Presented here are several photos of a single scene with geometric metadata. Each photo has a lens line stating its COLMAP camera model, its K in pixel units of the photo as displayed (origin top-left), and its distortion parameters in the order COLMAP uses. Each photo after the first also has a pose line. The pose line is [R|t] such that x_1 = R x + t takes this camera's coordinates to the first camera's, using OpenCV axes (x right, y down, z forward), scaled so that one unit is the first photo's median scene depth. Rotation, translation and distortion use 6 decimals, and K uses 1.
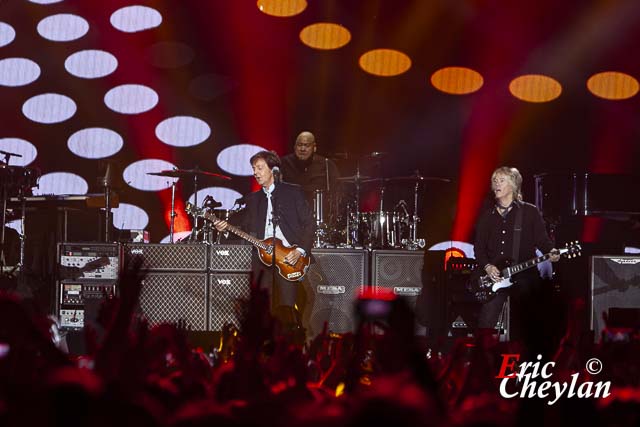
lens RADIAL K [[3670.4, 0, 320.5], [0, 3670.4, 213.5], [0, 0, 1]] dist [-0.383295, 0.000000]
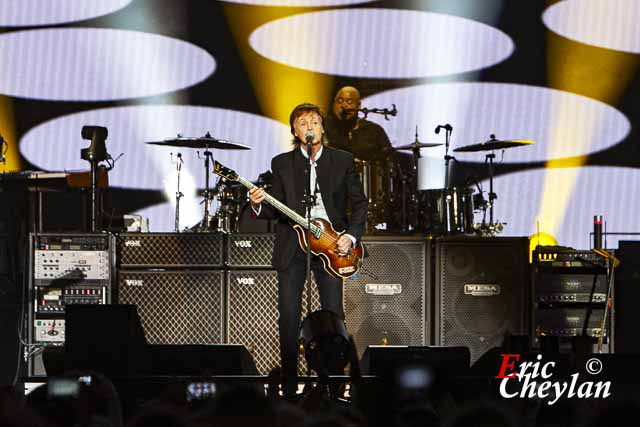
lens RADIAL K [[4058.2, 0, 320.1], [0, 4058.2, 214.8], [0, 0, 1]] dist [-0.302625, 0.000000]
pose [[0.999808, -0.012992, -0.014643, 0.002270], [0.013027, 0.999912, 0.002300, 0.002853], [0.014611, -0.002491, 0.999890, 0.142271]]
